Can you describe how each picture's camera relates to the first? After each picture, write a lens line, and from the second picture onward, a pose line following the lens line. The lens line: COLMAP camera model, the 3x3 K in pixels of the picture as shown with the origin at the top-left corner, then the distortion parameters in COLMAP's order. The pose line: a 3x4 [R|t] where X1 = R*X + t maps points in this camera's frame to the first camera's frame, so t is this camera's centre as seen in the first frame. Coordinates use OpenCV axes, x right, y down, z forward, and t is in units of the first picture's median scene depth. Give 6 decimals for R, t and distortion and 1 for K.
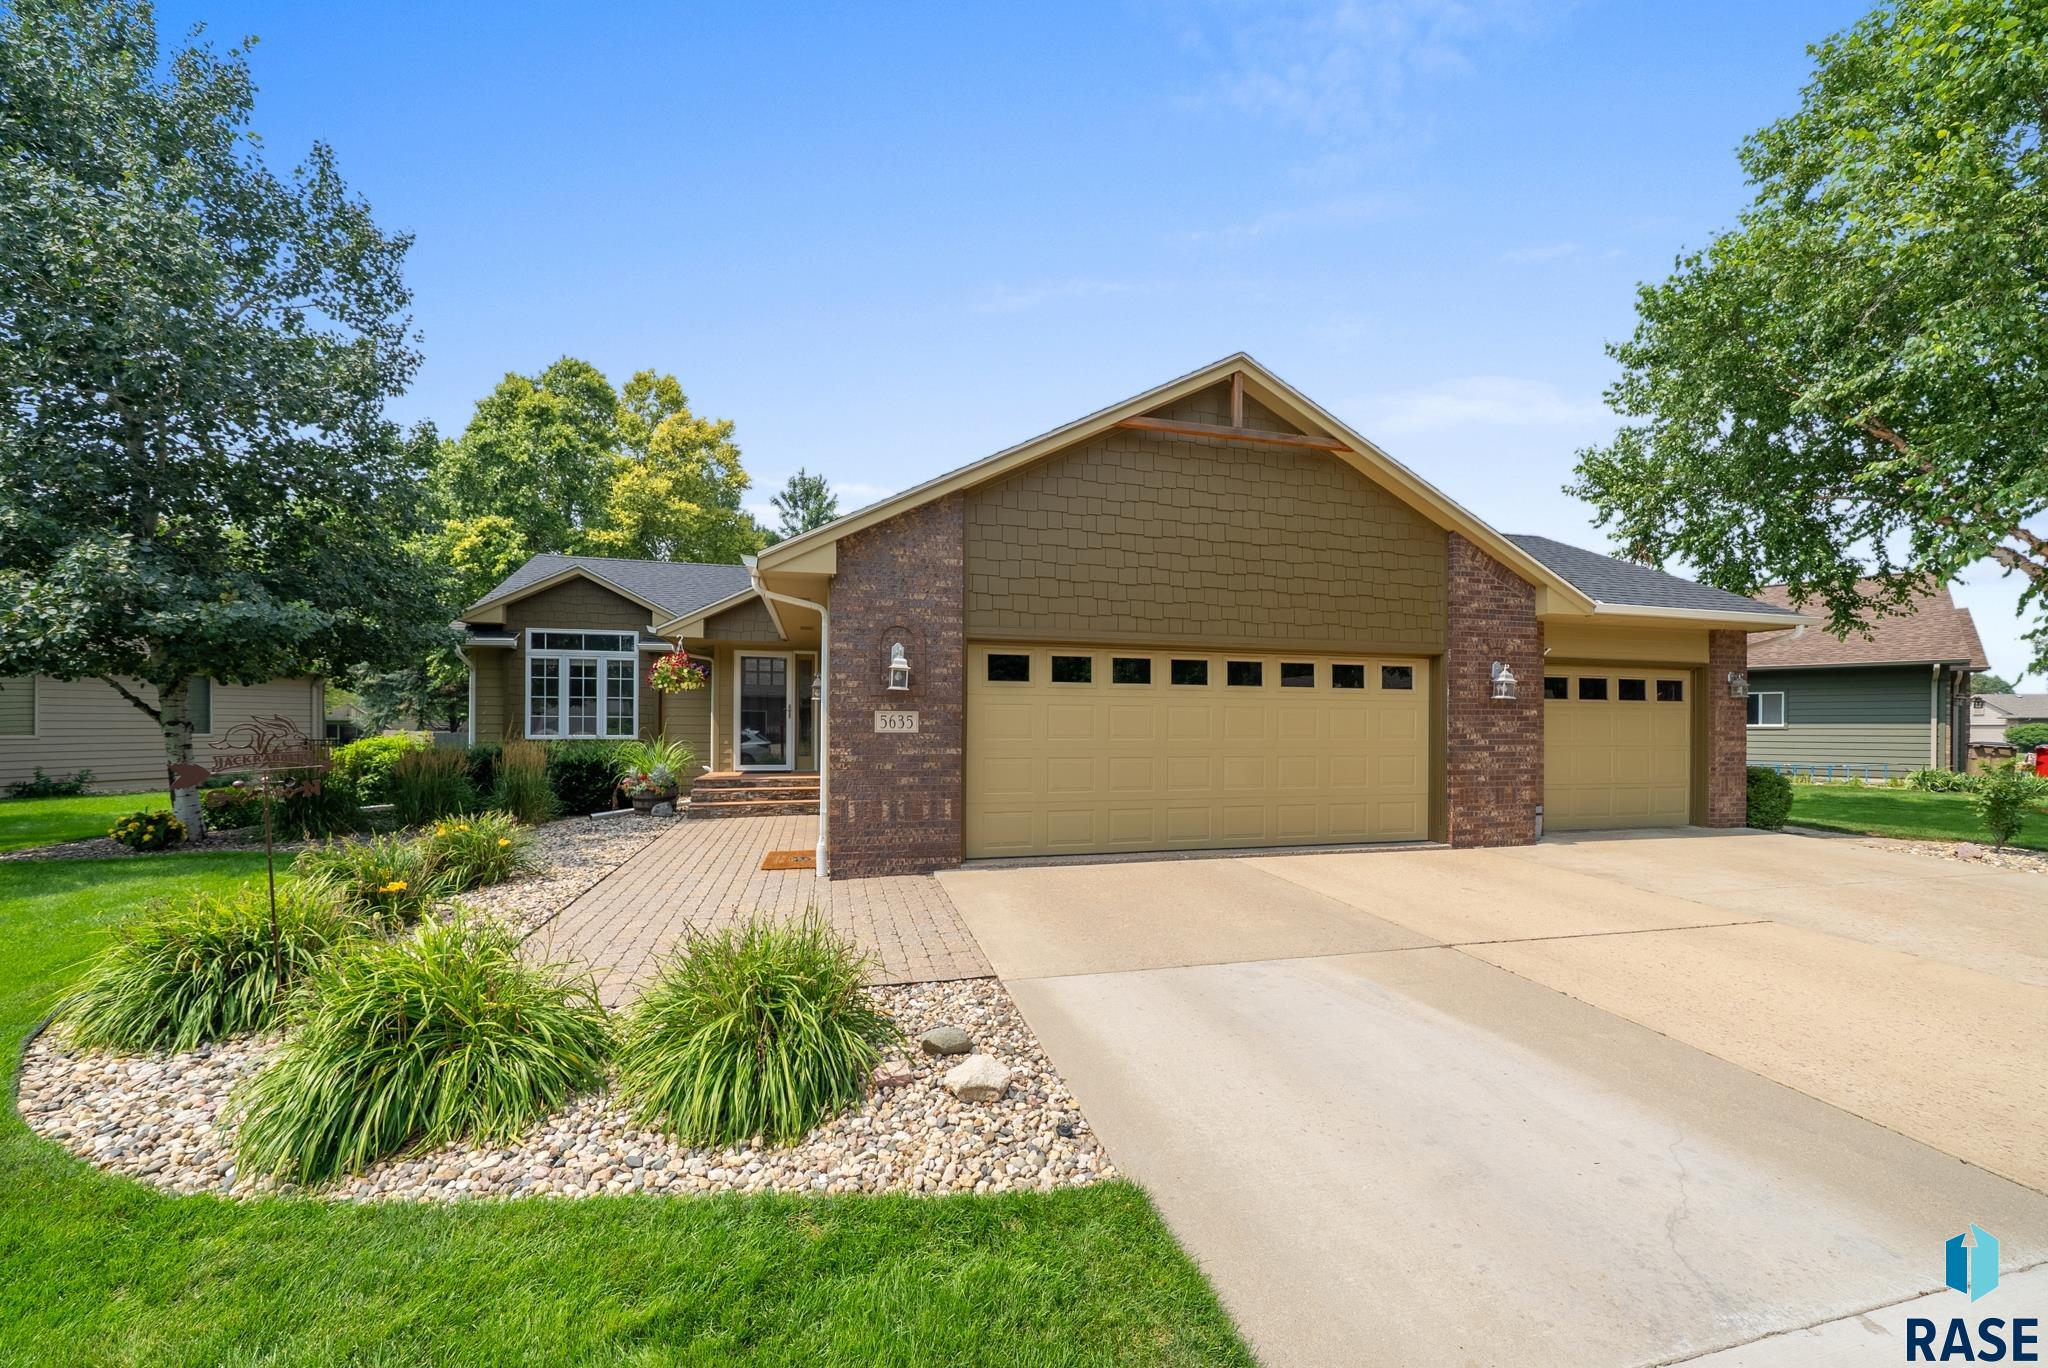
lens RADIAL K [[755.2, 0, 1166.0], [0, 755.2, 719.9], [0, 0, 1]] dist [-0.001335, -0.000048]
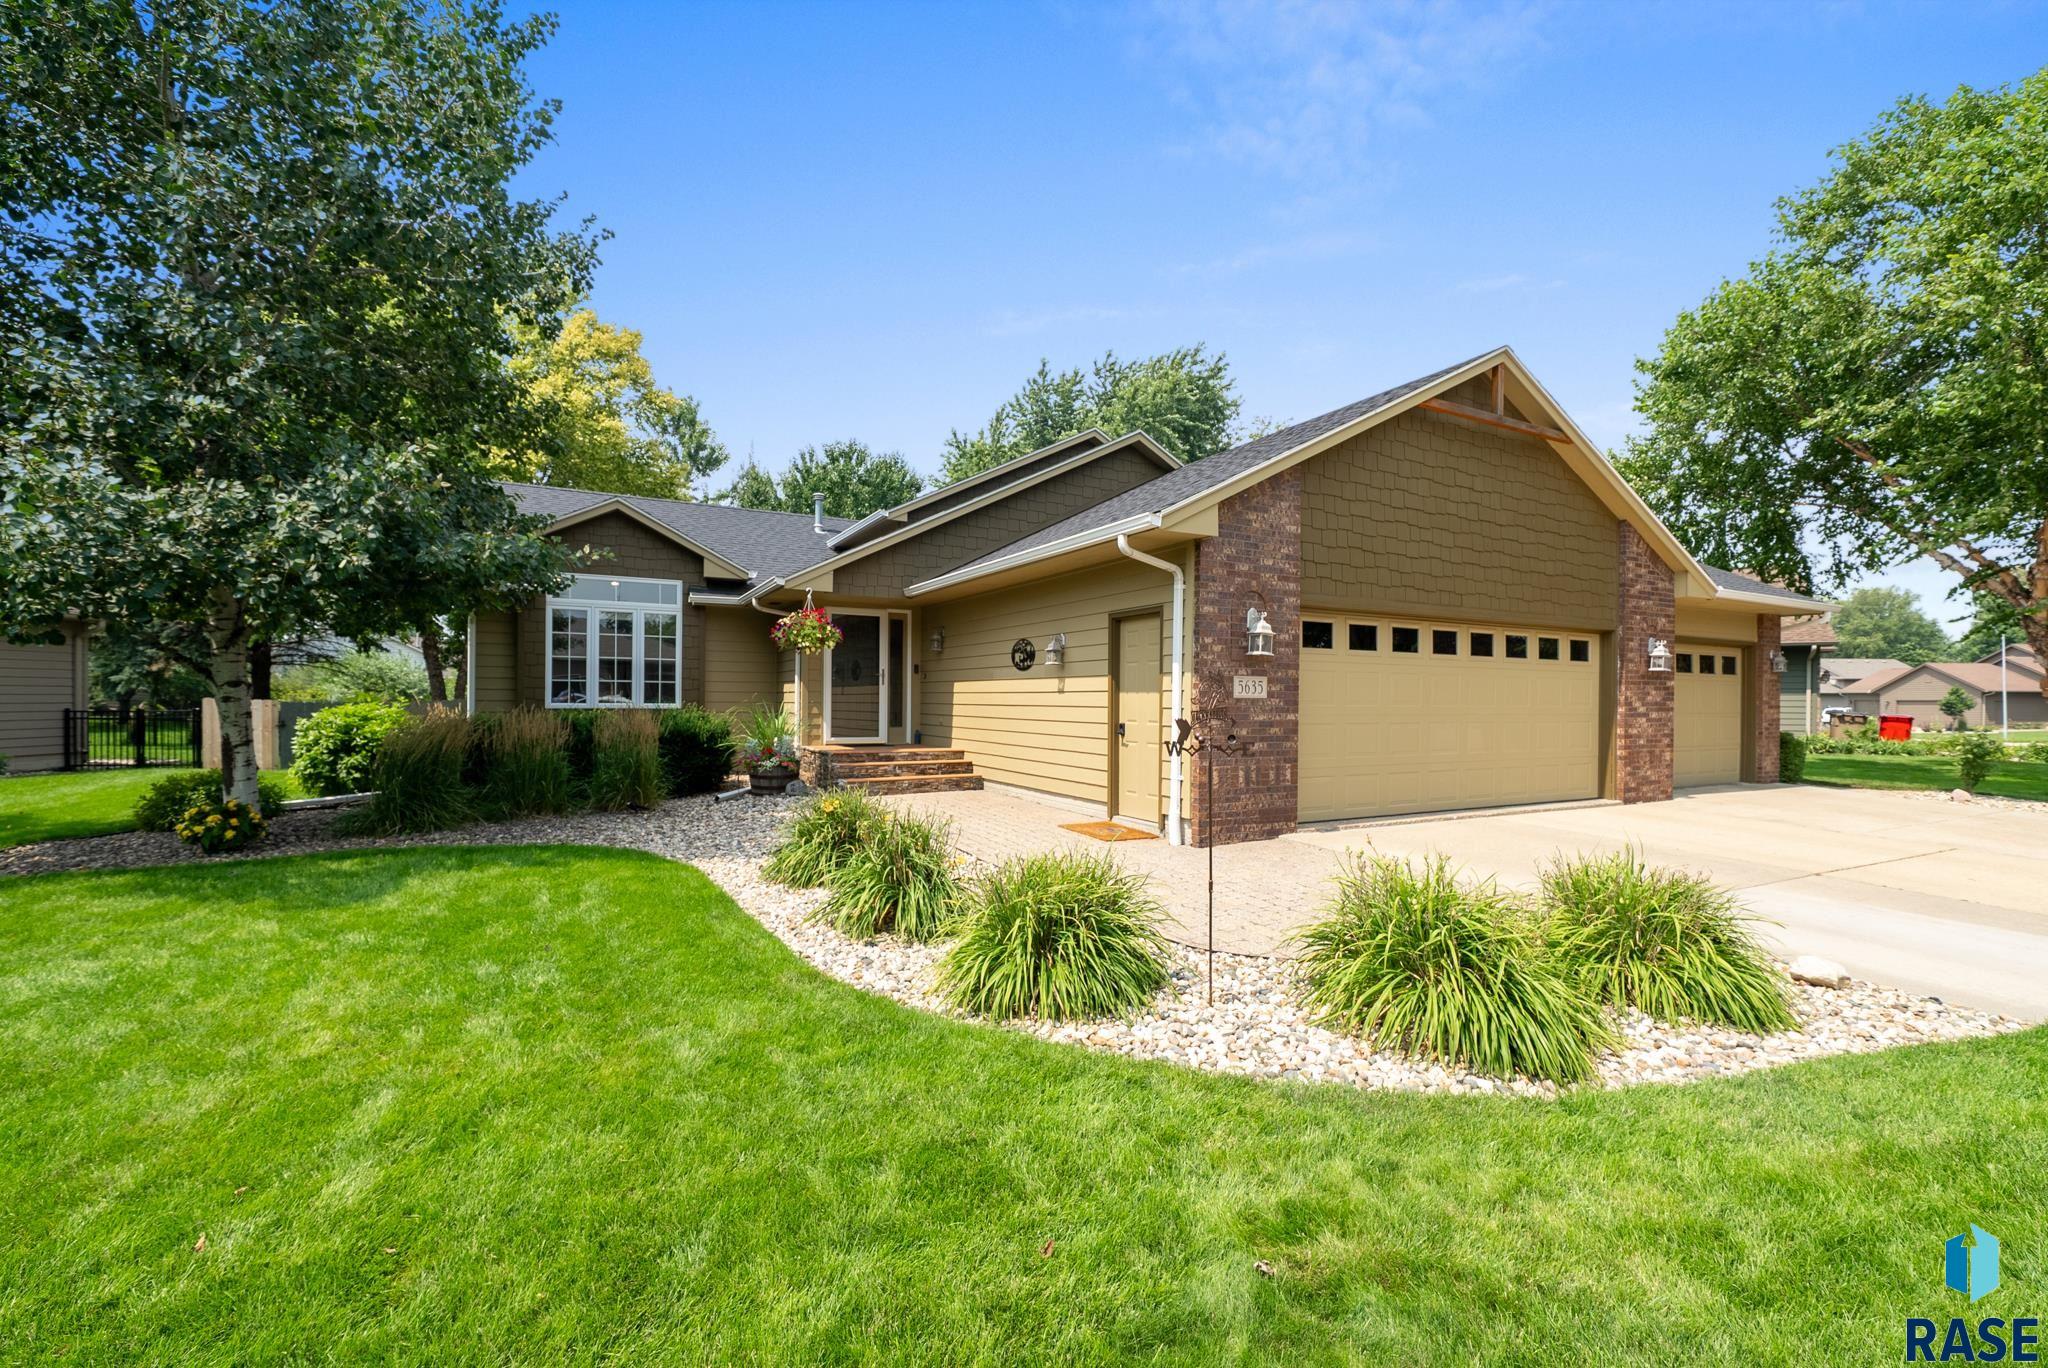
lens RADIAL K [[850.8, 0, 1024.3], [0, 850.8, 693.4], [0, 0, 1]] dist [-0.000347, 0.000186]
pose [[0.972943, 0.004602, 0.230999, -0.776736], [-0.004612, 0.999989, -0.000497, 0.010977], [-0.230999, -0.000582, 0.972954, -0.019432]]
